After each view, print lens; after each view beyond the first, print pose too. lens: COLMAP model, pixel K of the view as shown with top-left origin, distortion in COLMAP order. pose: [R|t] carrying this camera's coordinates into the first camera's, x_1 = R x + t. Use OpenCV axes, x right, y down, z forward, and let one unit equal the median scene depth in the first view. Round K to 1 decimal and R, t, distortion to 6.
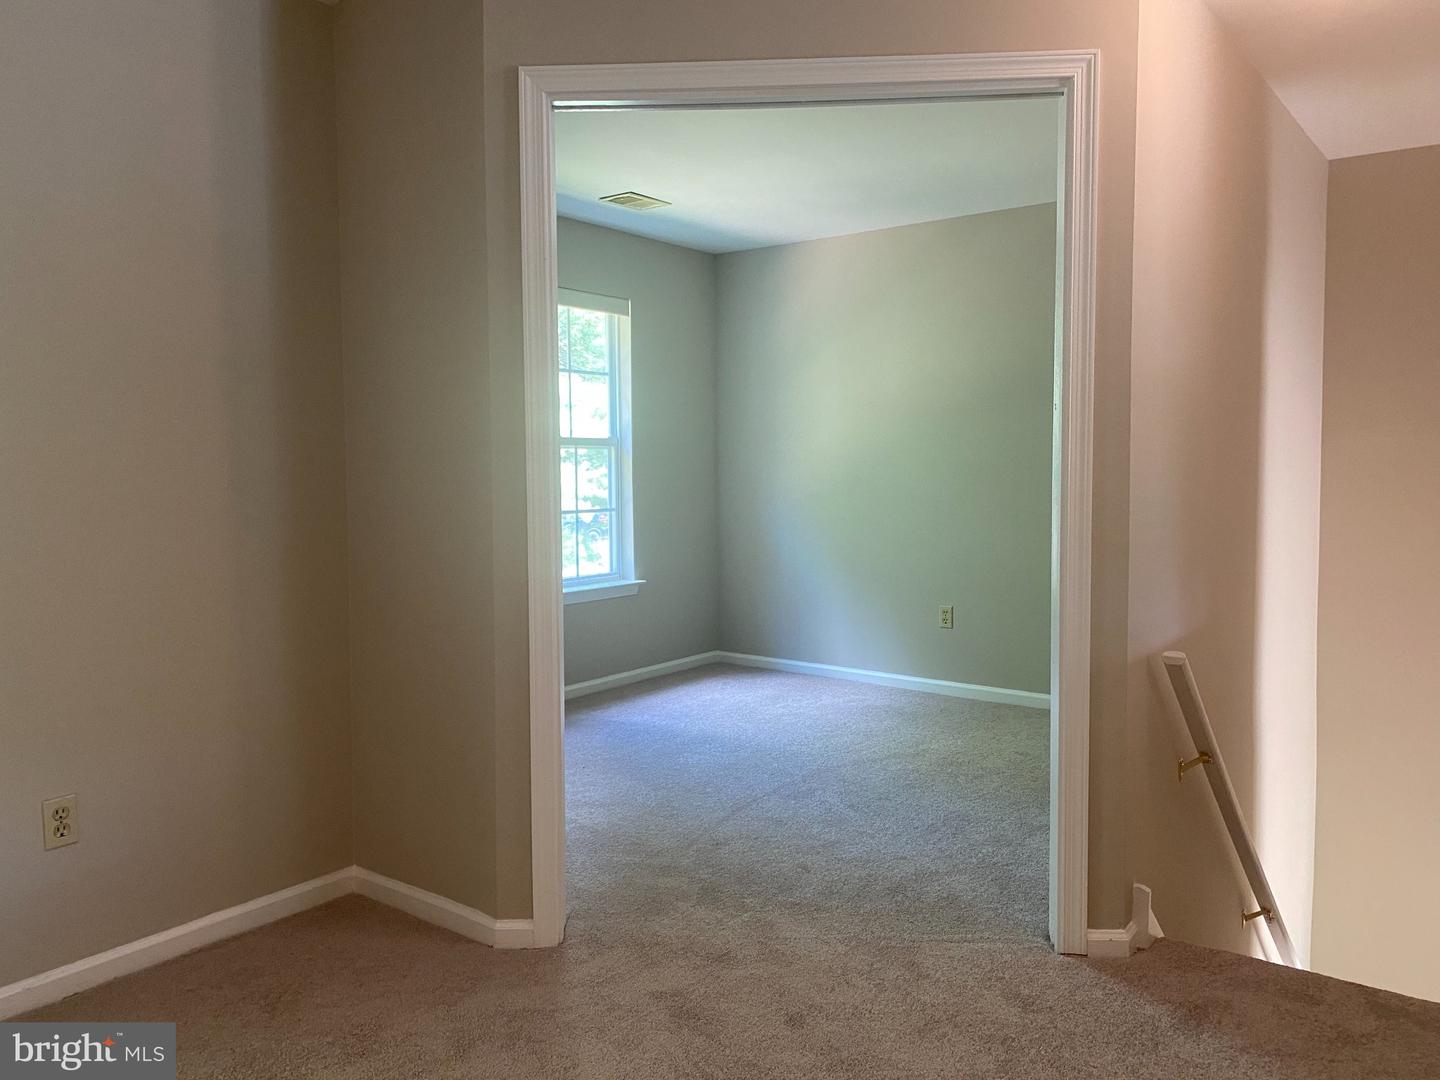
lens RADIAL K [[1089.6, 0, 712.9], [0, 1089.6, 530.0], [0, 0, 1]] dist [0.057168, -0.077179]
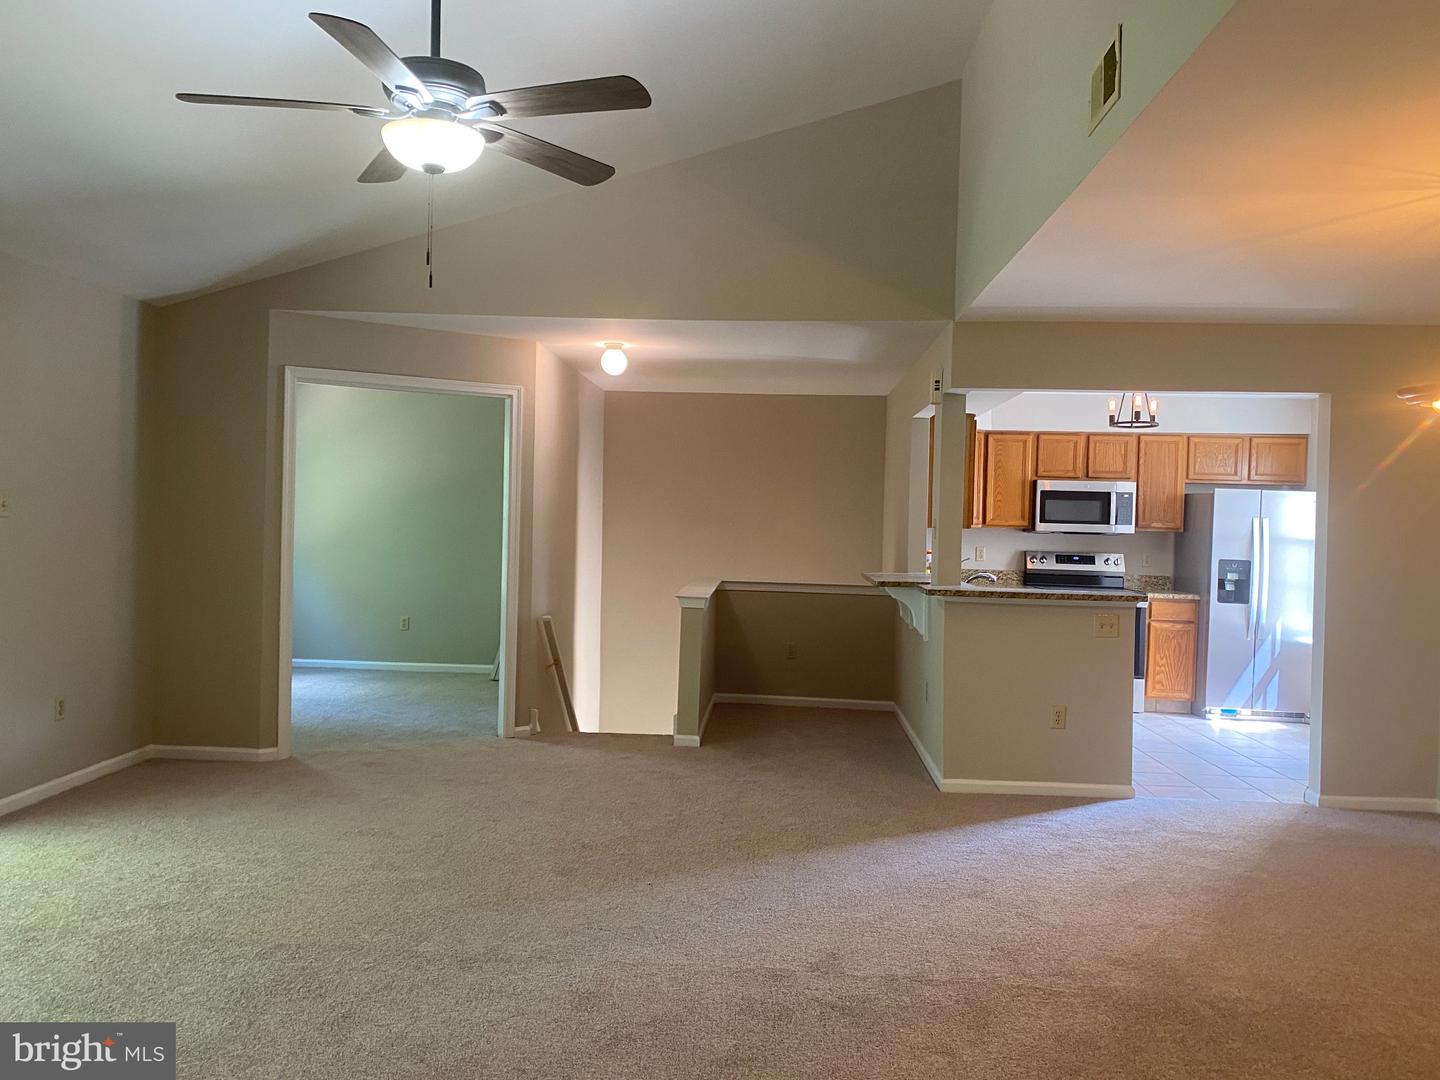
lens RADIAL K [[1089.6, 0, 712.9], [0, 1089.6, 530.0], [0, 0, 1]] dist [0.057168, -0.077179]
pose [[0.829829, 0.017893, 0.557730, -0.674443], [0.005878, 0.999150, -0.040800, 0.018046], [-0.557986, 0.037135, 0.829019, -1.318391]]
